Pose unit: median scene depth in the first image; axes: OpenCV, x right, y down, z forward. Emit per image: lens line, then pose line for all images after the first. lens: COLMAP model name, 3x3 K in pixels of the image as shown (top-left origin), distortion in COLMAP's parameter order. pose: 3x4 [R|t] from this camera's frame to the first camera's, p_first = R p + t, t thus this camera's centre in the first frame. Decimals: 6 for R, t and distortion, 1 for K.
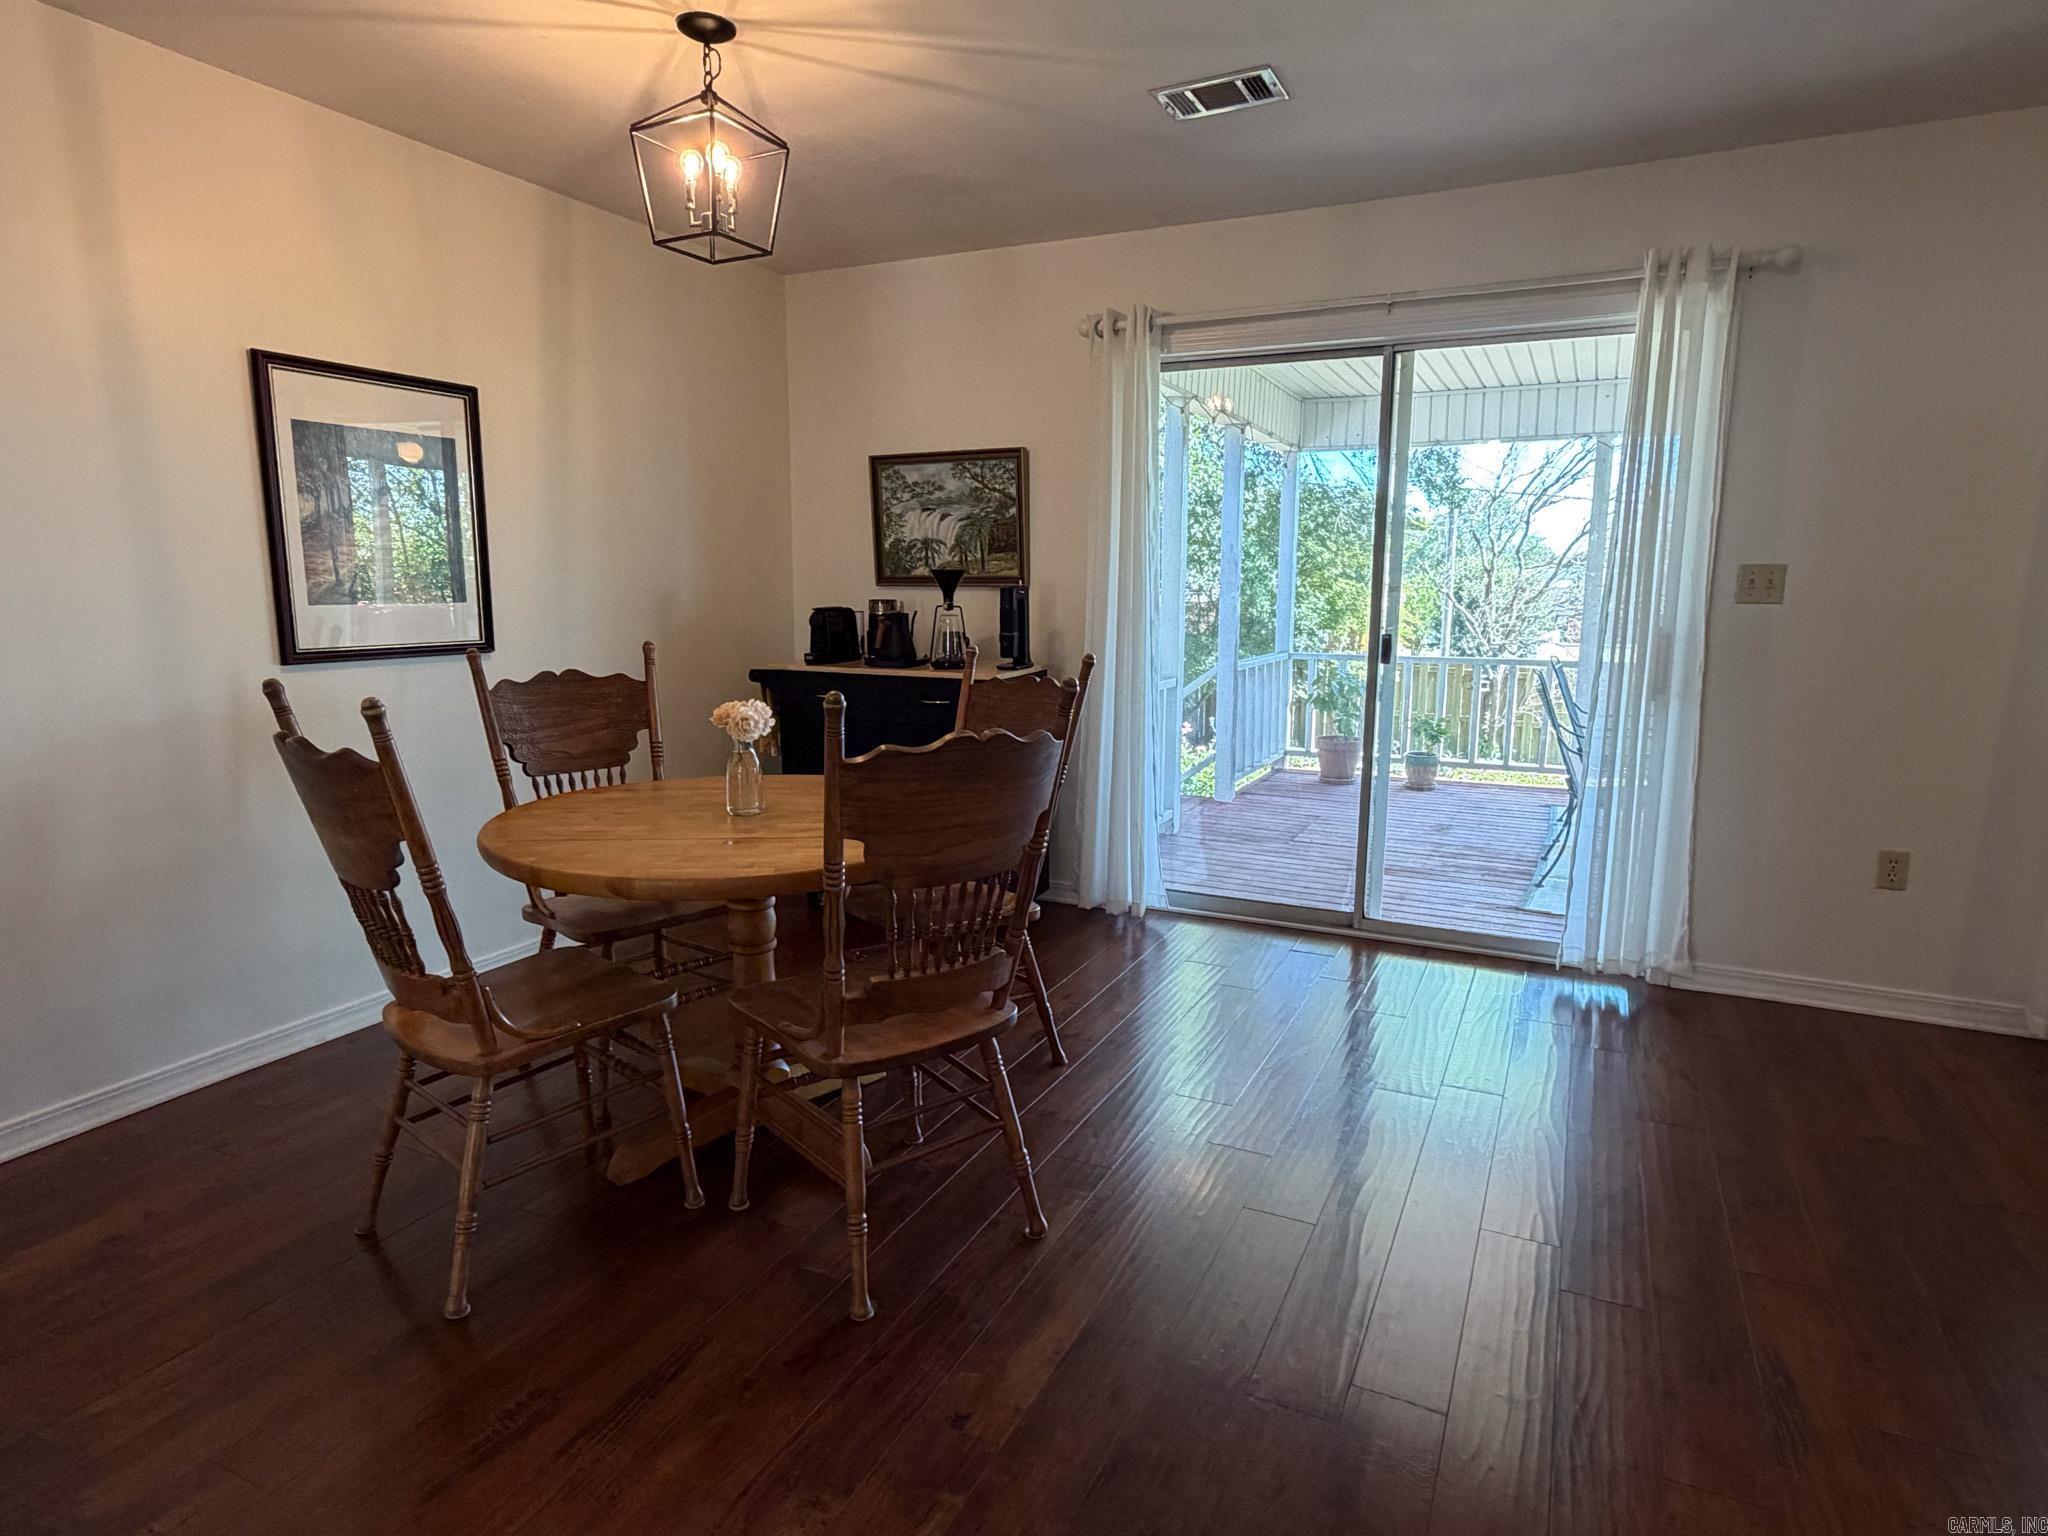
lens RADIAL K [[1149.1, 0, 1021.7], [0, 1149.1, 776.0], [0, 0, 1]] dist [-0.007065, -0.001824]
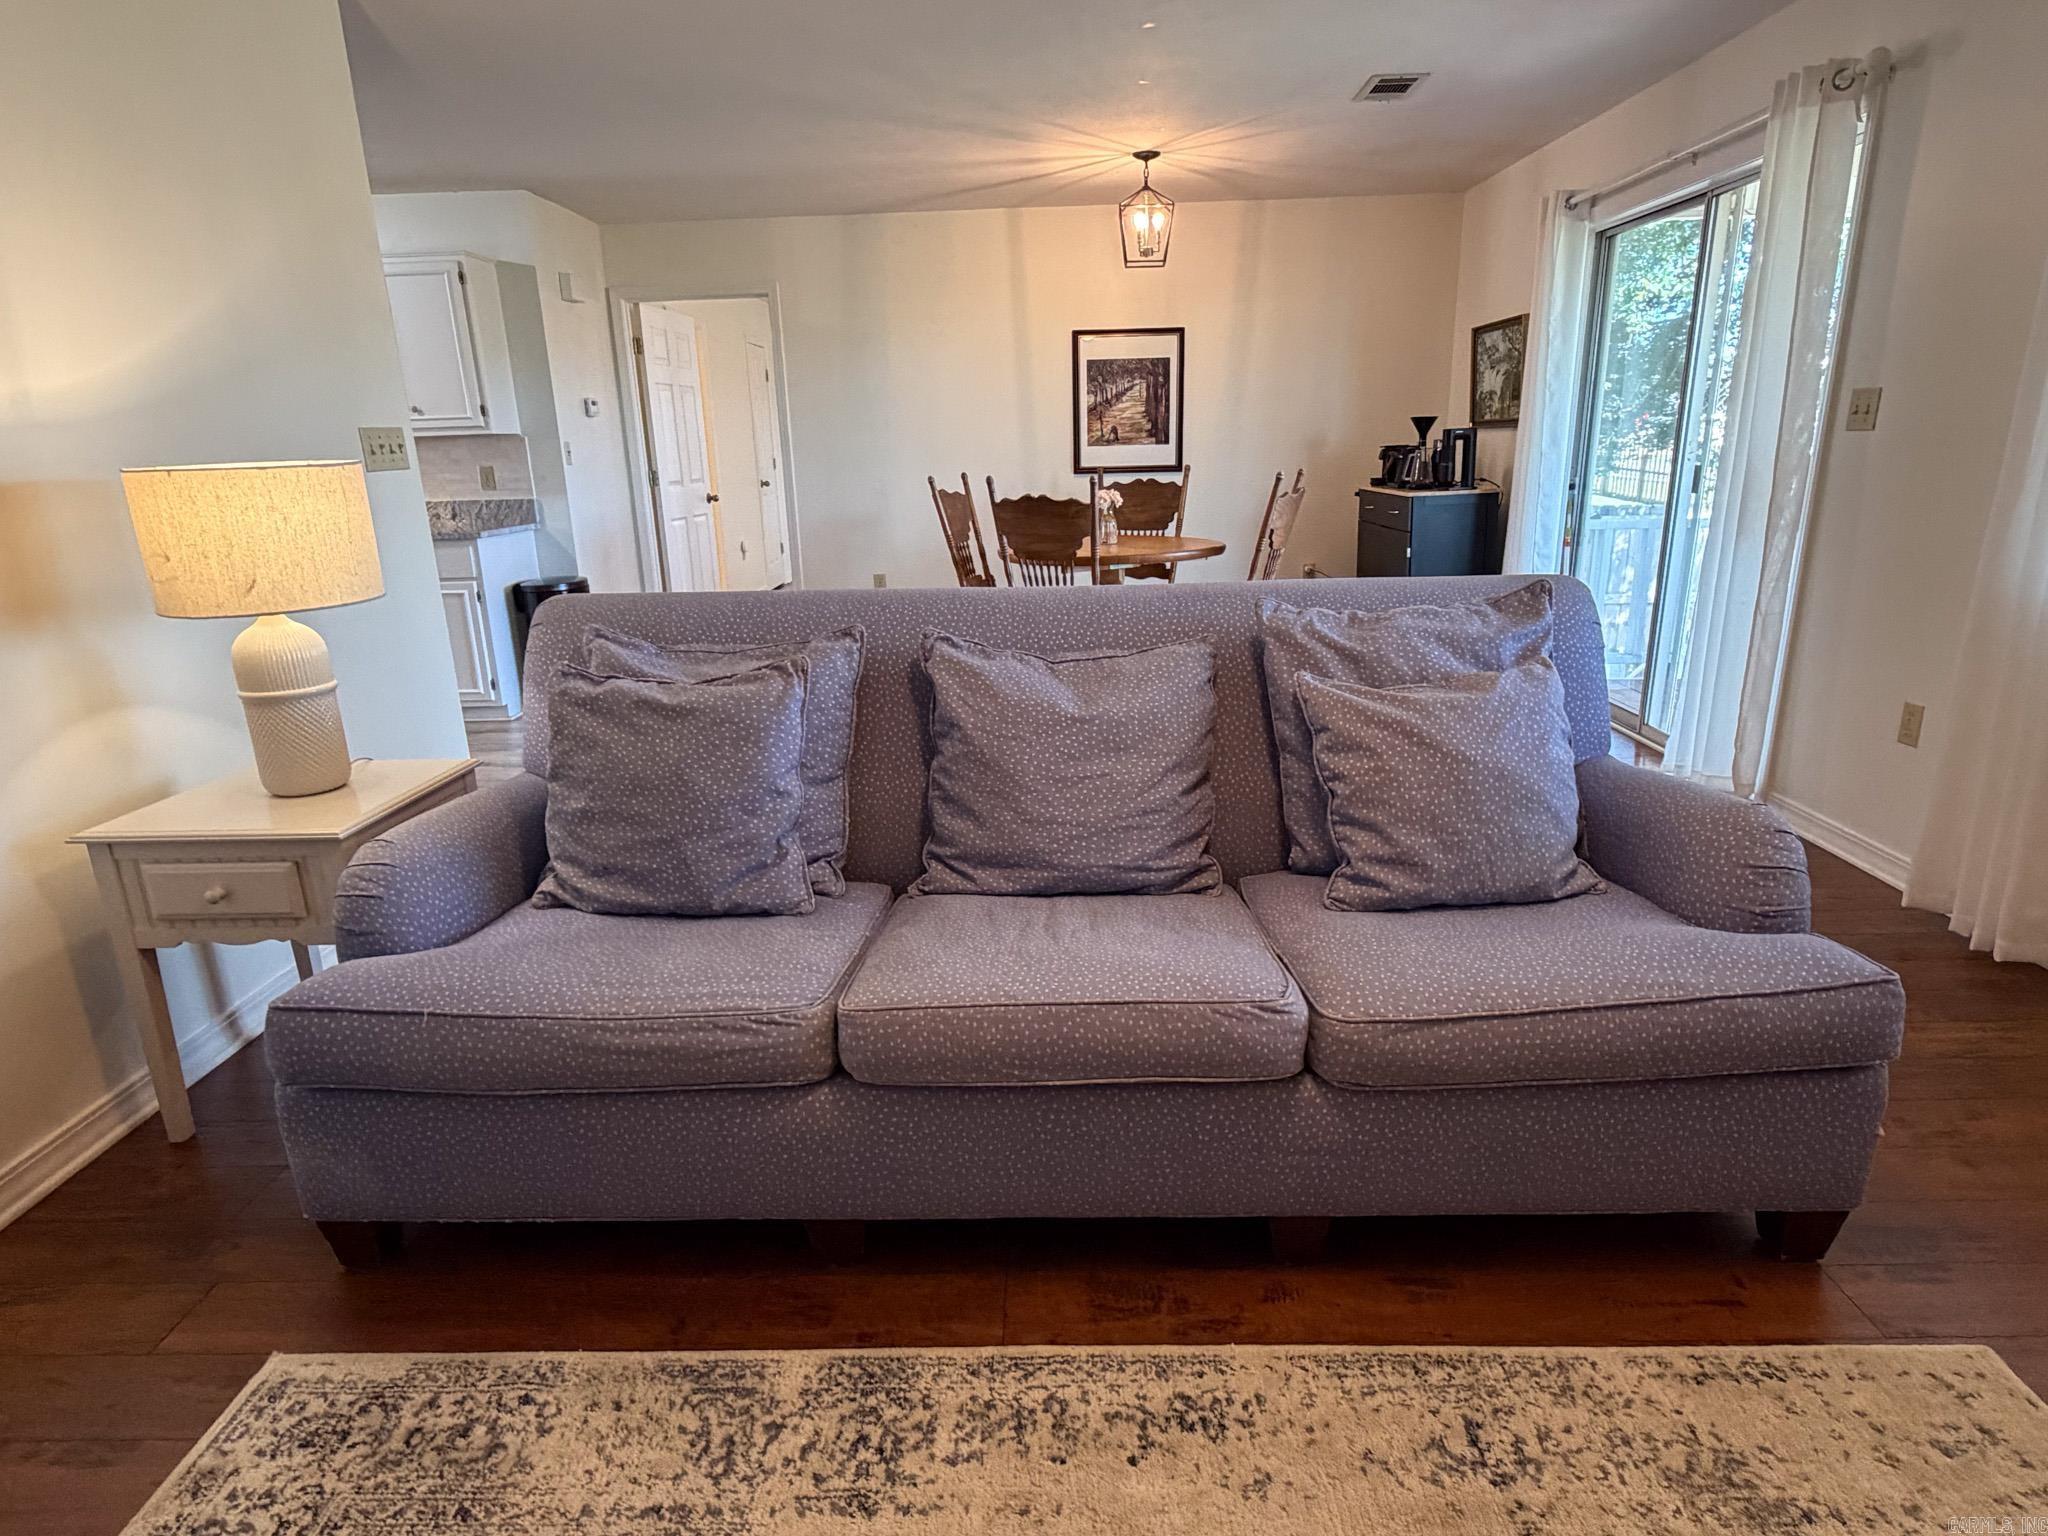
lens RADIAL K [[1149.1, 0, 1026.0], [0, 1149.1, 768.1], [0, 0, 1]] dist [-0.007065, -0.001824]
pose [[0.422712, 0.234558, -0.875384, 1.261008], [-0.126570, 0.971739, 0.199257, 0.023406], [0.897382, 0.026569, 0.440453, -0.048704]]
